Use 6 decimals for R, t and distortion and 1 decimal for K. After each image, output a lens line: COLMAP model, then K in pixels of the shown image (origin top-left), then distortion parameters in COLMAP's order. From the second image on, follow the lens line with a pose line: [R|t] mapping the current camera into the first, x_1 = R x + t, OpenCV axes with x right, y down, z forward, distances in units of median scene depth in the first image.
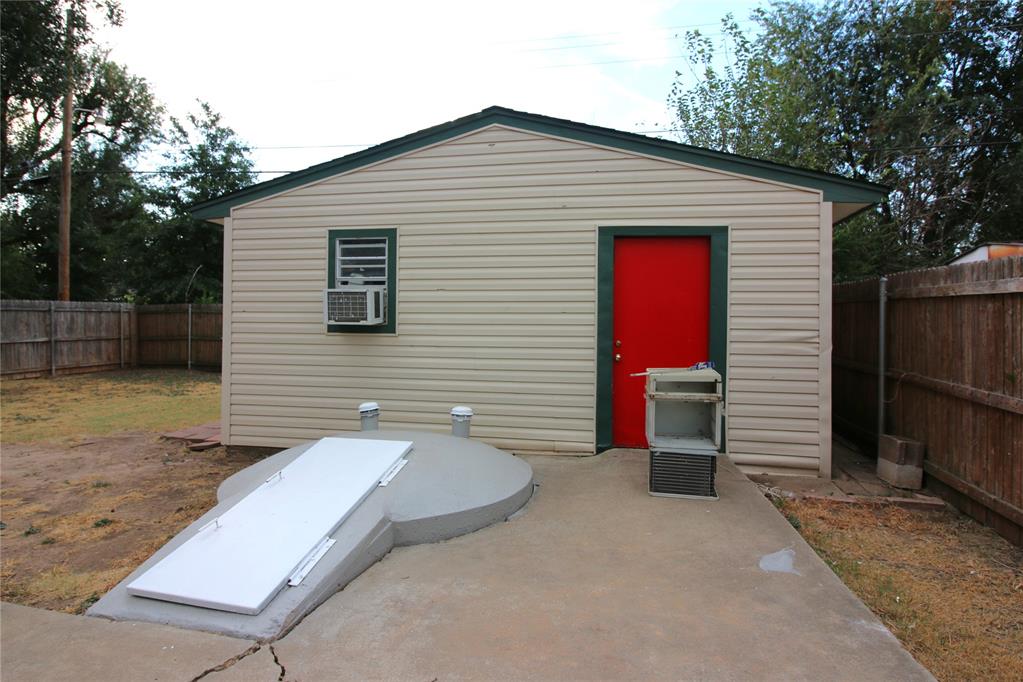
lens RADIAL K [[568.6, 0, 513.1], [0, 568.6, 317.8], [0, 0, 1]] dist [-0.002087, -0.000546]
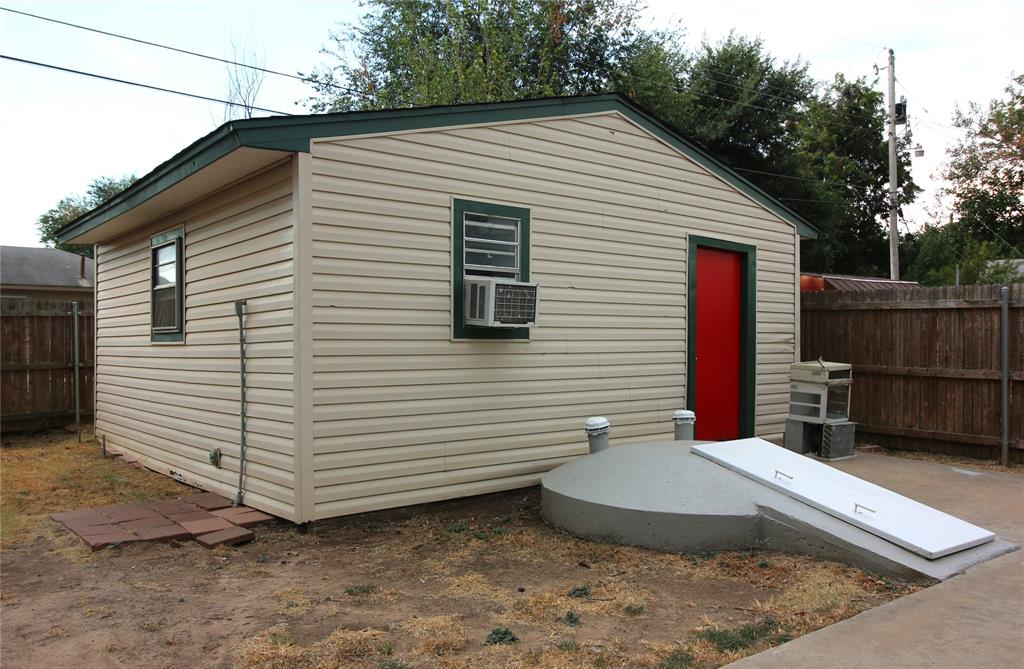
lens RADIAL K [[804.8, 0, 512.0], [0, 804.8, 334.5], [0, 0, 1]] dist [0.005695, 0.003651]
pose [[0.630938, 0.000164, 0.775833, -1.203301], [0.000316, 1.000000, -0.000468, 0.023949], [-0.775833, 0.000541, 0.630938, 0.319401]]
